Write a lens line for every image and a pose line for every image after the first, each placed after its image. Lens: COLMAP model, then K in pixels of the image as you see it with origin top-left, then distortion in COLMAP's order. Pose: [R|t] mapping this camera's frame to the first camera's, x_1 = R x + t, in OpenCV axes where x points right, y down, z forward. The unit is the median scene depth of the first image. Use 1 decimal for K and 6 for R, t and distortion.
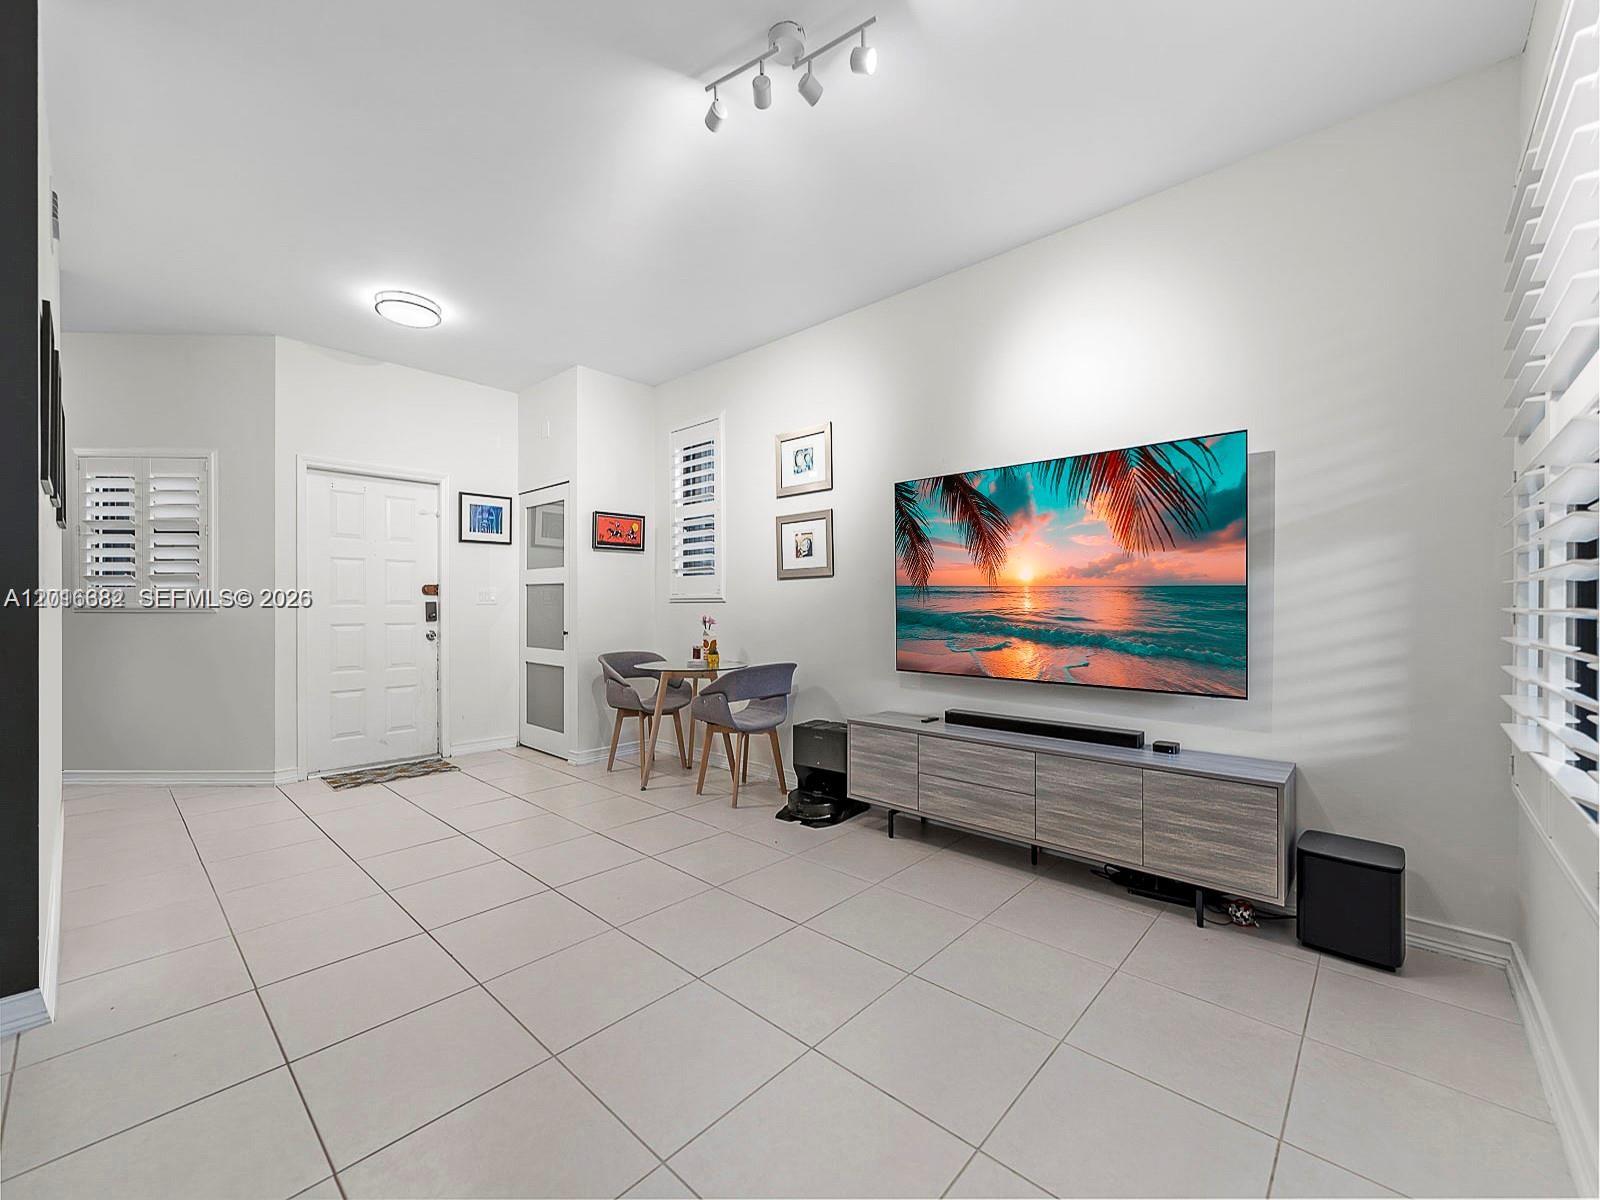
lens RADIAL K [[651.1, 0, 786.1], [0, 651.1, 610.9], [0, 0, 1]] dist [0.004519, -0.001030]
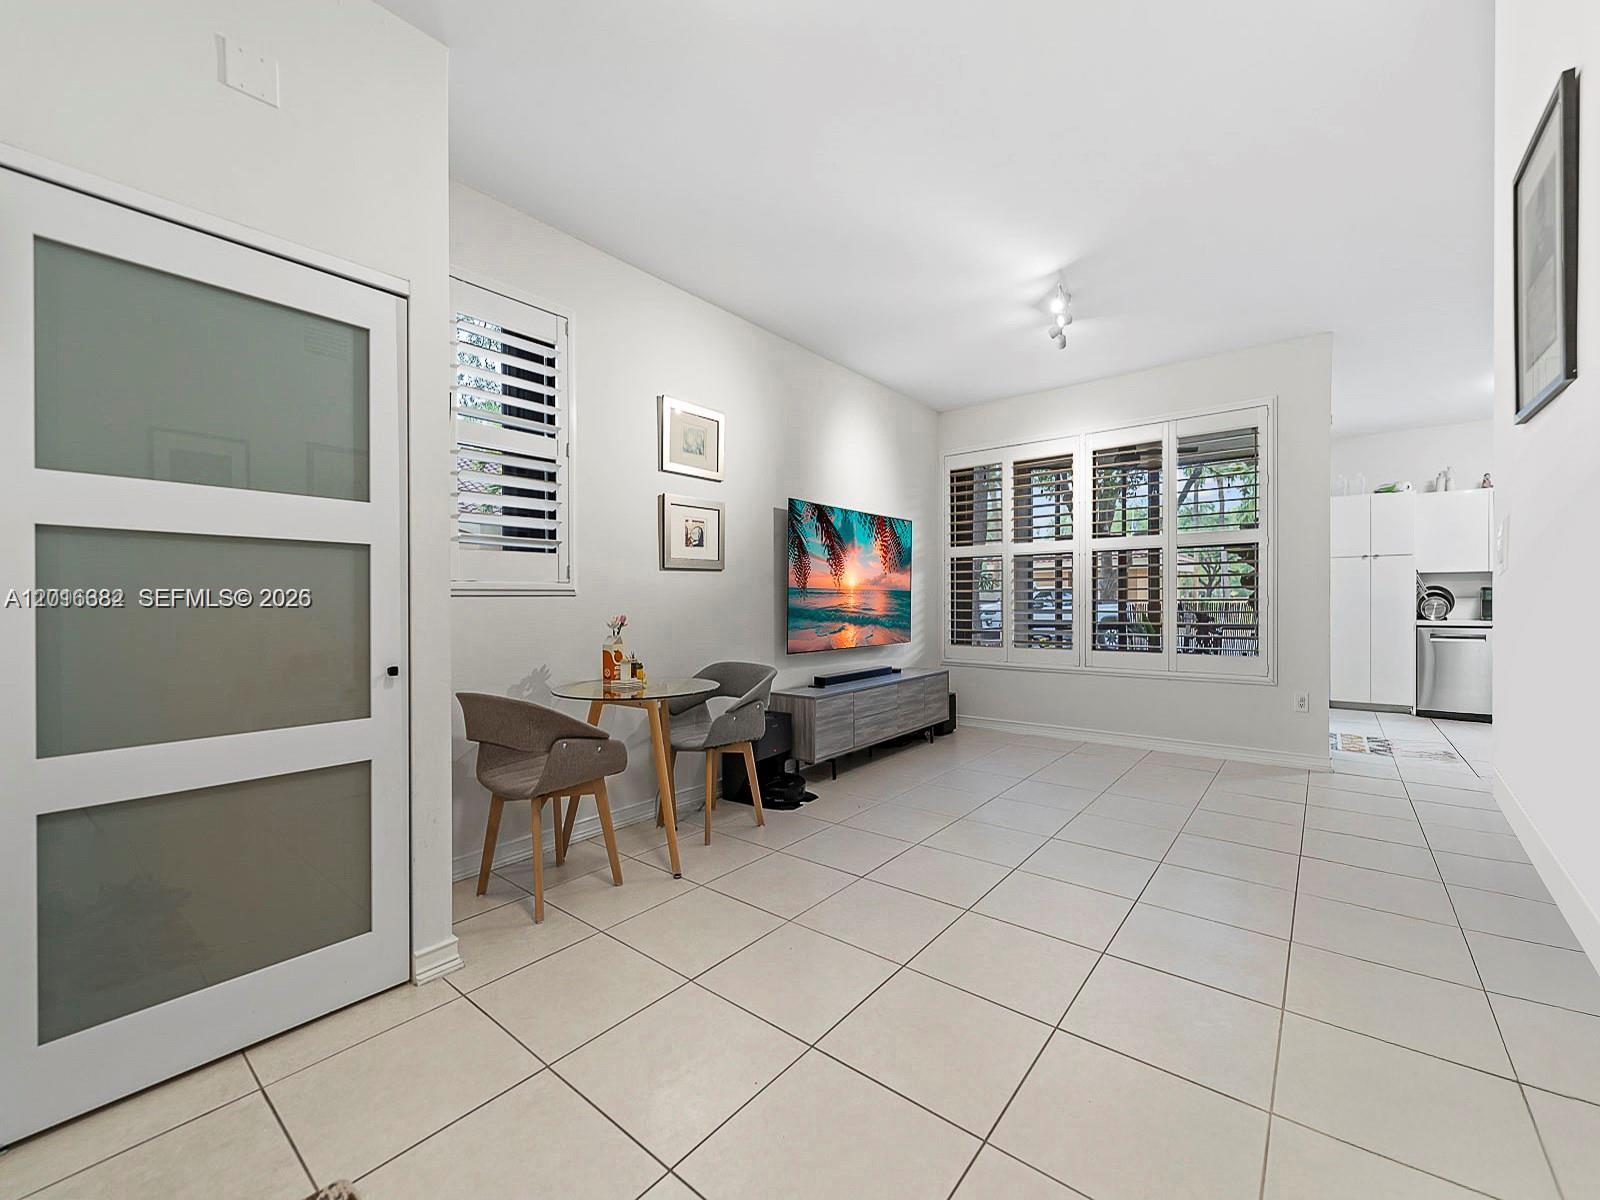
lens RADIAL K [[651.1, 0, 796.6], [0, 651.1, 608.8], [0, 0, 1]] dist [0.004519, -0.001030]
pose [[-0.085094, -0.017914, 0.996212, -1.155257], [0.000677, 0.999837, 0.018037, -0.017056], [-0.996373, 0.002209, -0.085068, 1.217197]]
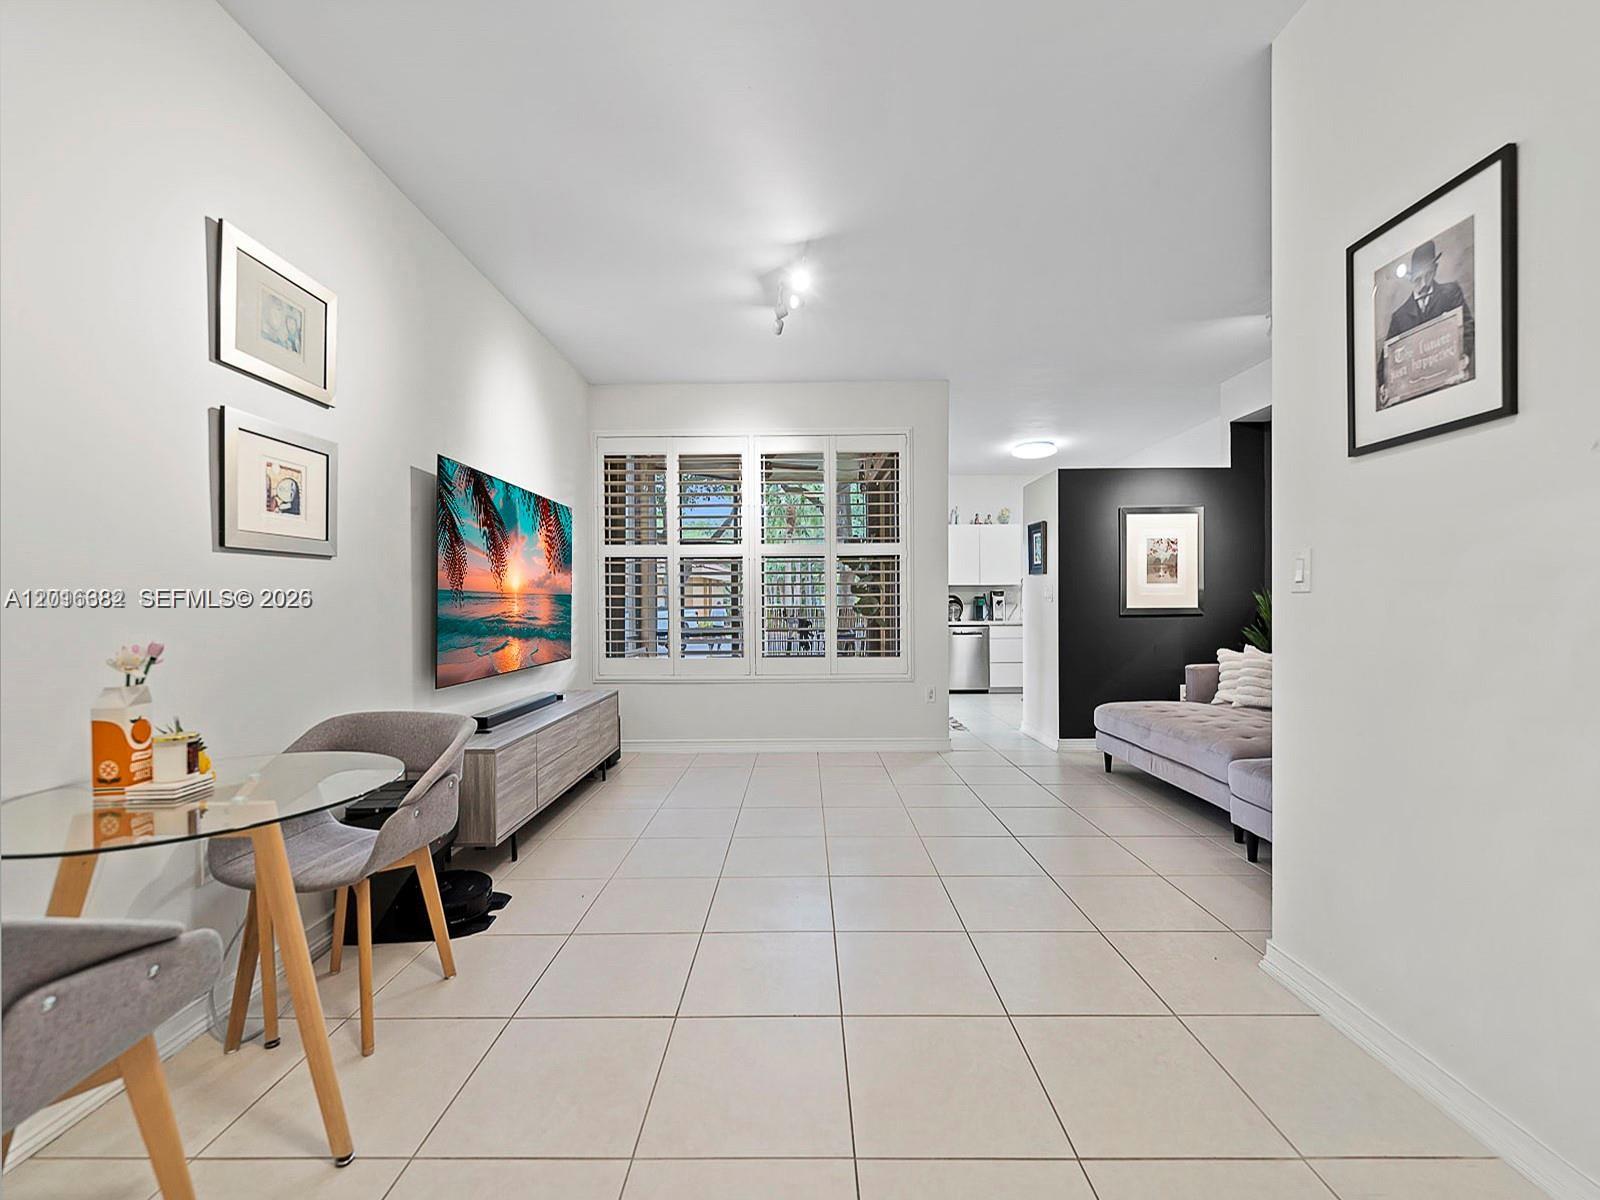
lens RADIAL K [[651.1, 0, 798.3], [0, 651.1, 610.6], [0, 0, 1]] dist [0.004519, -0.001030]
pose [[-0.686415, -0.007504, 0.727171, -0.806571], [0.000462, 0.999942, 0.010755, -0.015940], [-0.727210, 0.007718, -0.686372, 1.376558]]
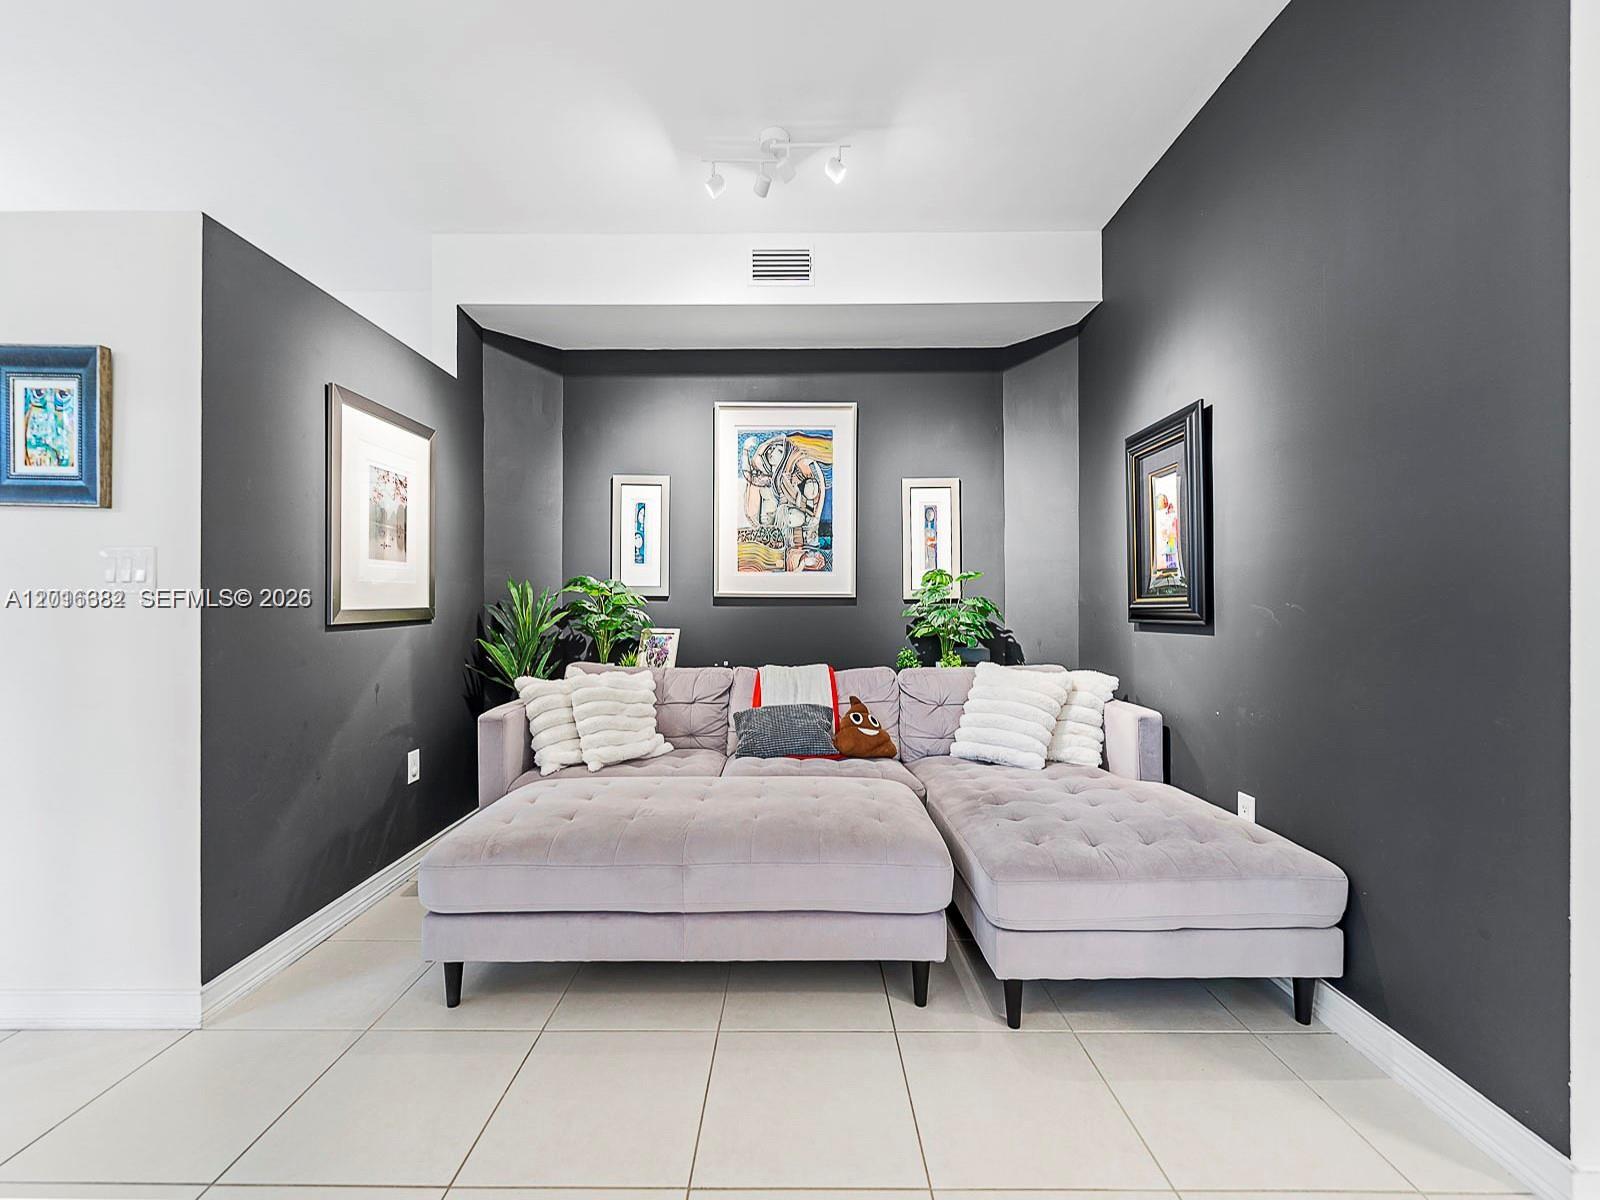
lens RADIAL K [[651.1, 0, 799.4], [0, 651.1, 598.0], [0, 0, 1]] dist [0.004519, -0.001030]
pose [[-0.726965, -0.001591, -0.686672, -0.065525], [0.004674, 0.999963, -0.007265, -0.010763], [0.686658, -0.008491, -0.726931, 0.553512]]
